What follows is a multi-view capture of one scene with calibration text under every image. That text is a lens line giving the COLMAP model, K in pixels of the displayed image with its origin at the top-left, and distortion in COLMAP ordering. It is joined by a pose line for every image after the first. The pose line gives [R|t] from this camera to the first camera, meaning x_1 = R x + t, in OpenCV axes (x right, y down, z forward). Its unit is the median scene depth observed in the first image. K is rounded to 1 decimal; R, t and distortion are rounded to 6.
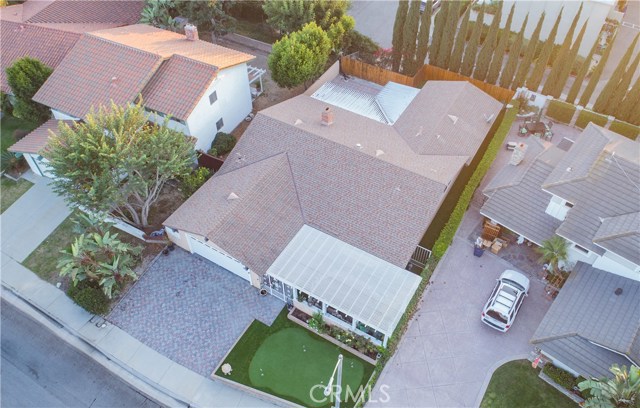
lens RADIAL K [[513.1, 0, 329.0], [0, 513.1, 203.5], [0, 0, 1]] dist [0.004380, 0.003048]
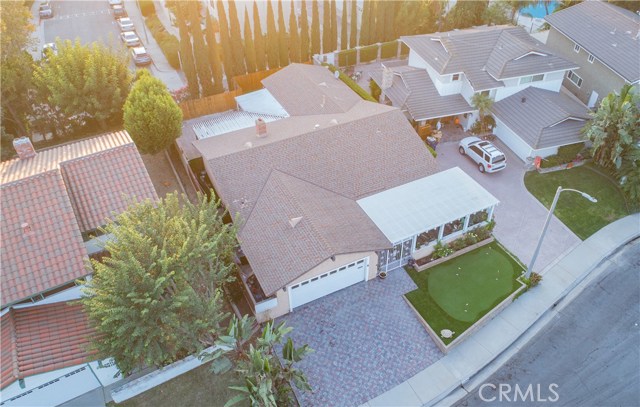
lens RADIAL K [[513.1, 0, 329.0], [0, 513.1, 203.0], [0, 0, 1]] dist [0.004380, 0.003048]
pose [[0.526900, -0.533065, 0.661980, -0.754747], [0.626334, 0.770022, 0.121539, -0.113127], [-0.574527, 0.350582, 0.739602, 0.298843]]
